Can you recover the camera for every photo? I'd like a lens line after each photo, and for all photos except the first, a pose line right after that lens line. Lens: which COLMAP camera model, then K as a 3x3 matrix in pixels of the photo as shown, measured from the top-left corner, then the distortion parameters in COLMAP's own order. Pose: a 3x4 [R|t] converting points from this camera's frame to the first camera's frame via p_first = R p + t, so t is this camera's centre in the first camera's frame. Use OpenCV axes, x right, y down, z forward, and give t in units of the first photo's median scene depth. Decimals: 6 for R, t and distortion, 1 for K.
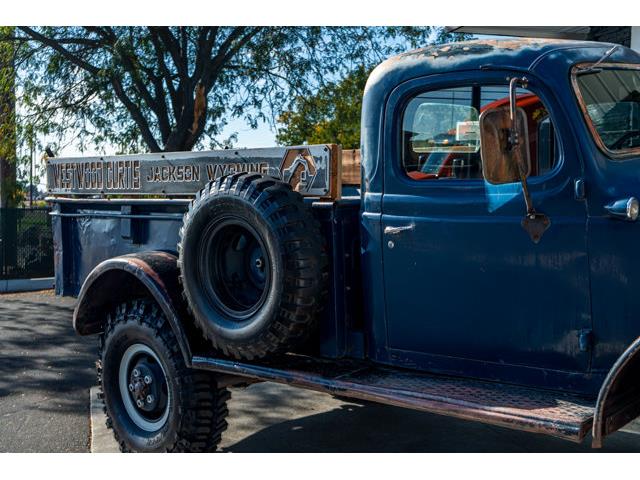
lens RADIAL K [[798.0, 0, 320.0], [0, 798.0, 240.0], [0, 0, 1]] dist [0.026411, 0.048100]
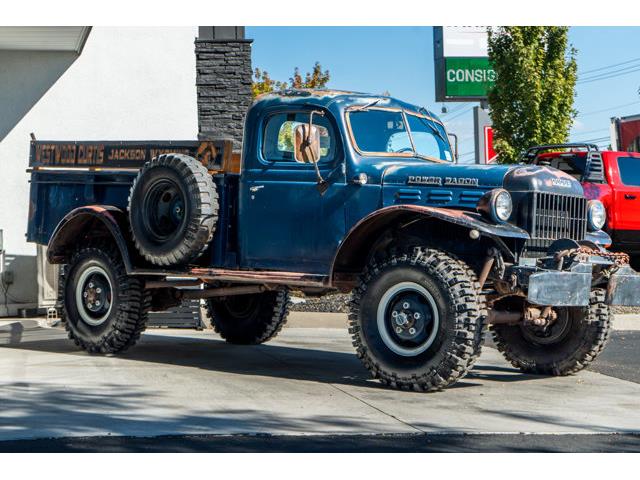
lens RADIAL K [[1277.6, 0, 329.6], [0, 1277.6, 239.2], [0, 0, 1]] dist [0.066004, 0.135946]
pose [[0.996432, 0.079586, 0.028098, 0.159275], [-0.077001, 0.993533, -0.083450, 0.276534], [-0.034558, 0.080989, 0.996116, -1.572163]]
